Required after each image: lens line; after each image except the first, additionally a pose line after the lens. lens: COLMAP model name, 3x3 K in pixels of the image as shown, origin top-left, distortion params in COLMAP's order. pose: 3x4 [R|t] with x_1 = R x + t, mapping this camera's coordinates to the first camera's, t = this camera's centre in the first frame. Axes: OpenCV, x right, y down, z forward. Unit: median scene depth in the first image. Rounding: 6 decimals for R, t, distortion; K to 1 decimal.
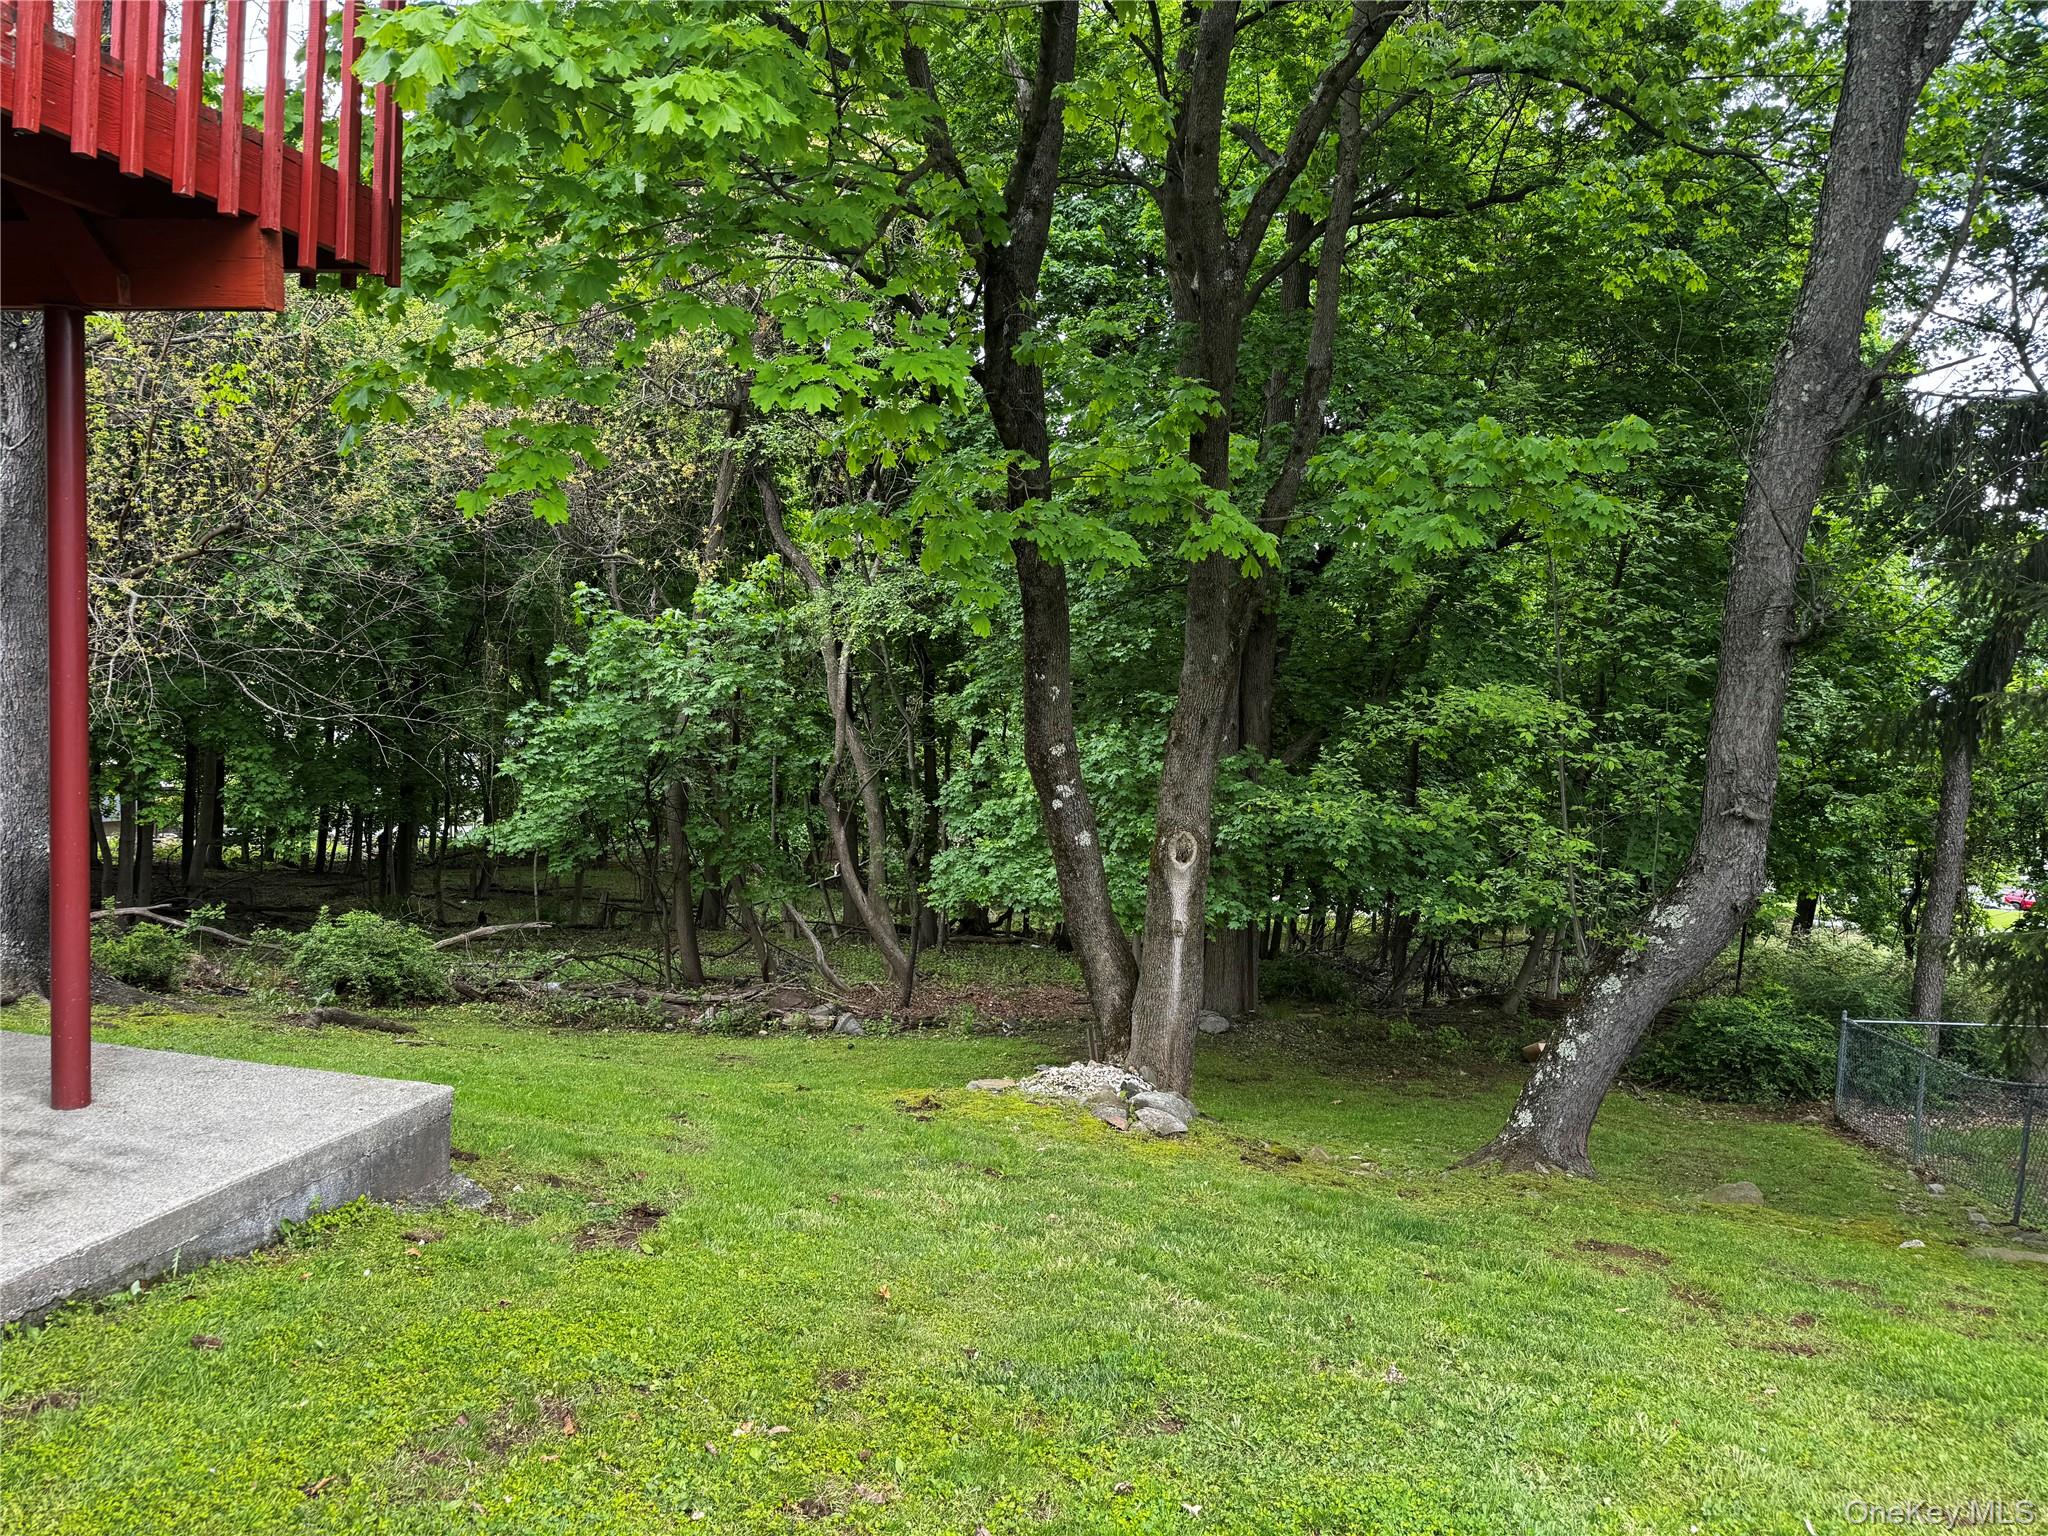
lens RADIAL K [[1403.8, 0, 1023.9], [0, 1403.8, 758.3], [0, 0, 1]] dist [0.162767, -0.317803]
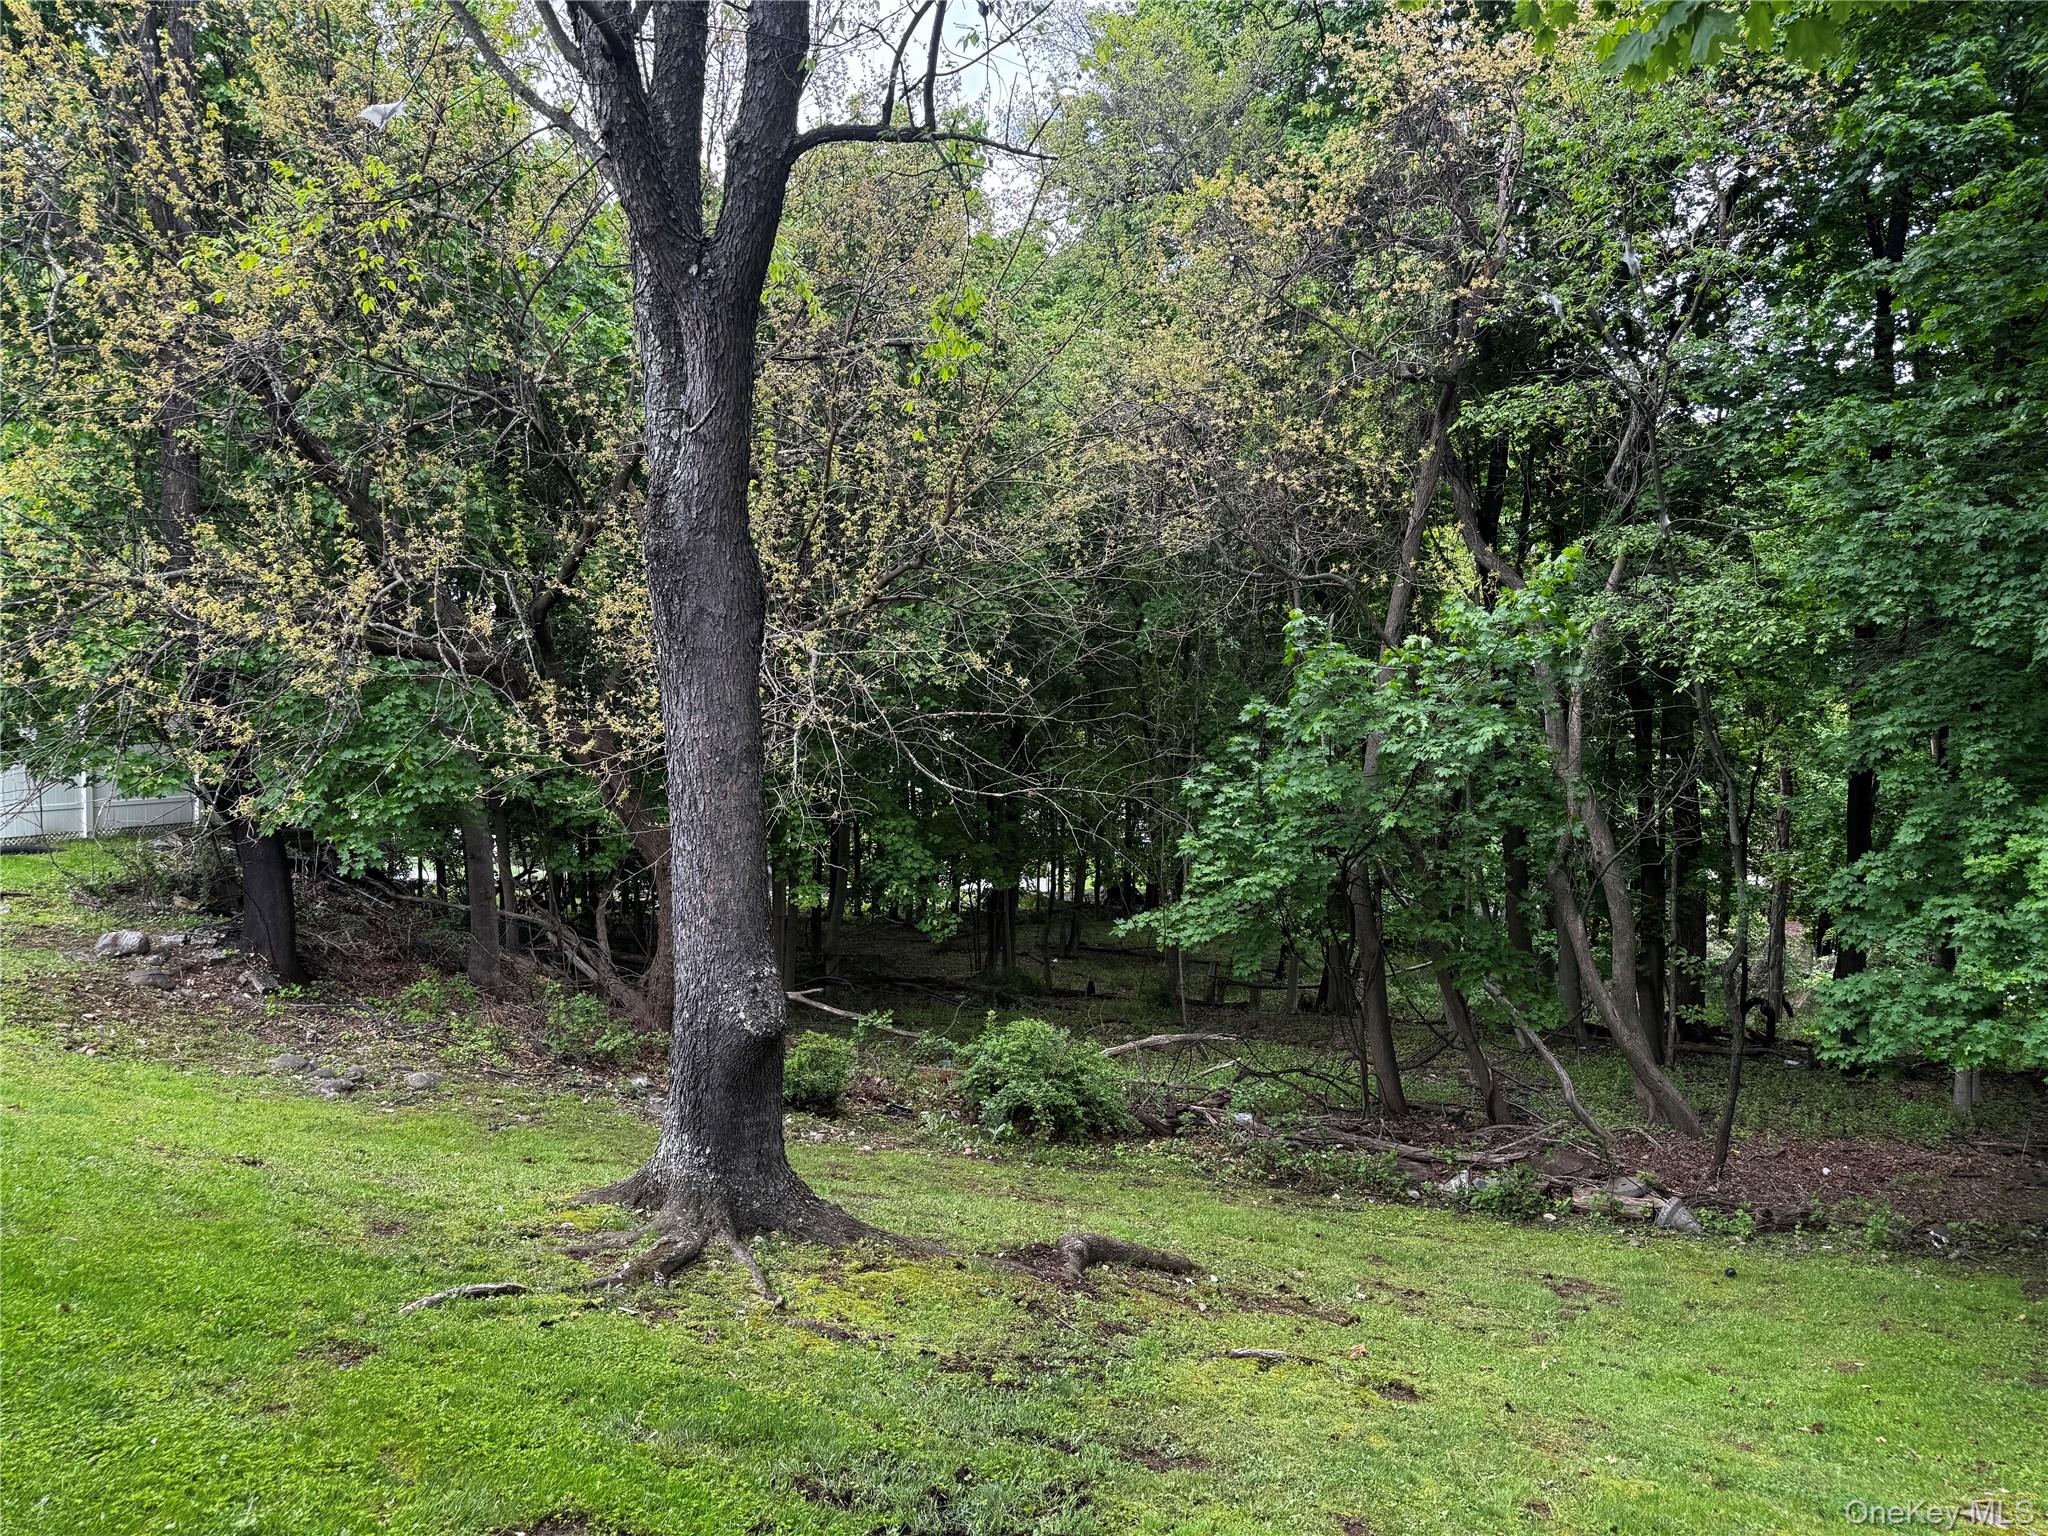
lens RADIAL K [[1403.8, 0, 1023.9], [0, 1403.8, 758.3], [0, 0, 1]] dist [0.162767, -0.317803]
pose [[0.929570, -0.031523, -0.367296, -0.156516], [0.019225, 0.999127, -0.037094, -0.016359], [0.368144, 0.027420, 0.929364, 0.220453]]
